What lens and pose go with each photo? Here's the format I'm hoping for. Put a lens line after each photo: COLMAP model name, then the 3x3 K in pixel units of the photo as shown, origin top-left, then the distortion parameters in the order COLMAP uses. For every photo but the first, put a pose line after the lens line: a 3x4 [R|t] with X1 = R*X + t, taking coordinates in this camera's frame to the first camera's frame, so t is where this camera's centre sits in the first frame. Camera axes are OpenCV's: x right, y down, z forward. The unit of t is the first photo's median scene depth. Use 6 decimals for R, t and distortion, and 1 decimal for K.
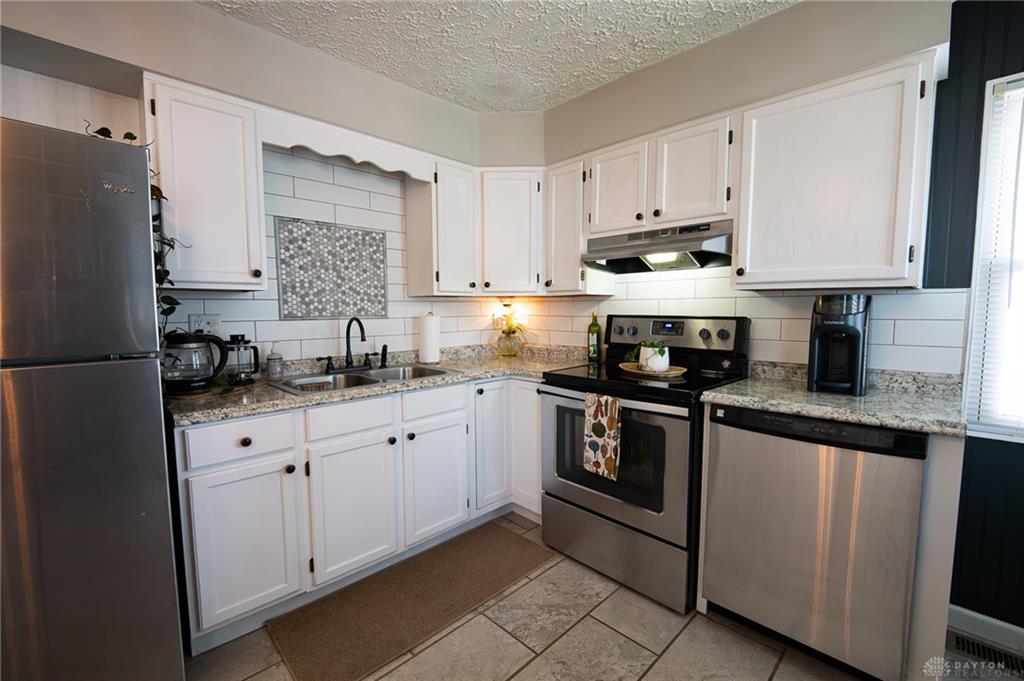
lens RADIAL K [[436.1, 0, 507.7], [0, 436.1, 343.0], [0, 0, 1]] dist [-0.002584, -0.006662]
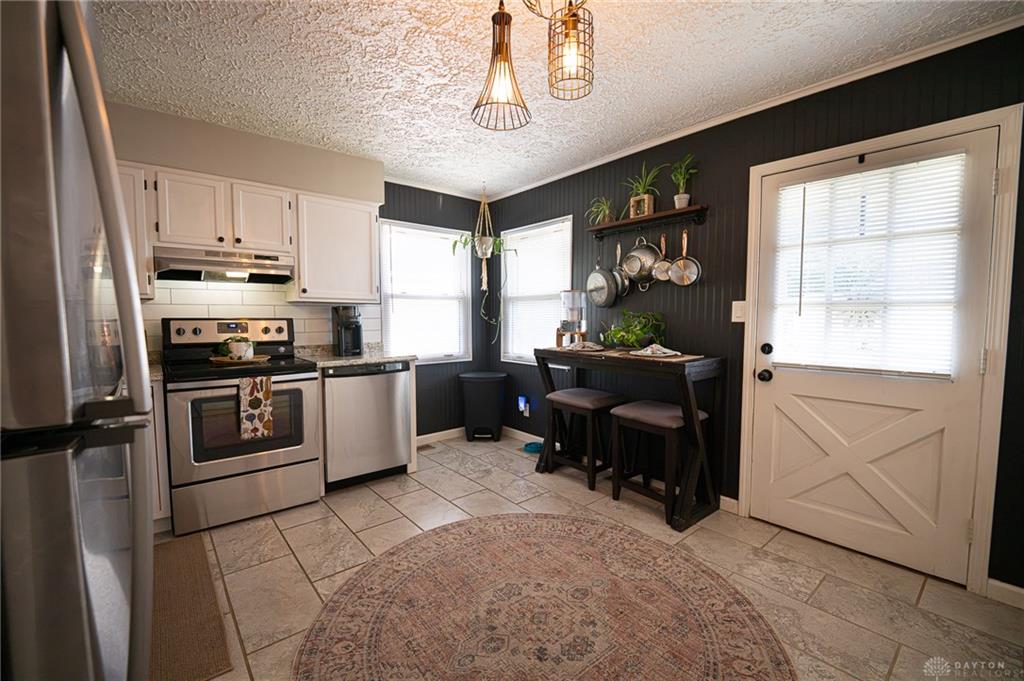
lens RADIAL K [[436.1, 0, 525.9], [0, 436.1, 344.9], [0, 0, 1]] dist [-0.002584, -0.006662]
pose [[0.050999, -0.069279, 0.996293, -0.896947], [0.075148, 0.995029, 0.065344, -0.003148], [-0.995867, 0.071537, 0.055951, 0.073767]]
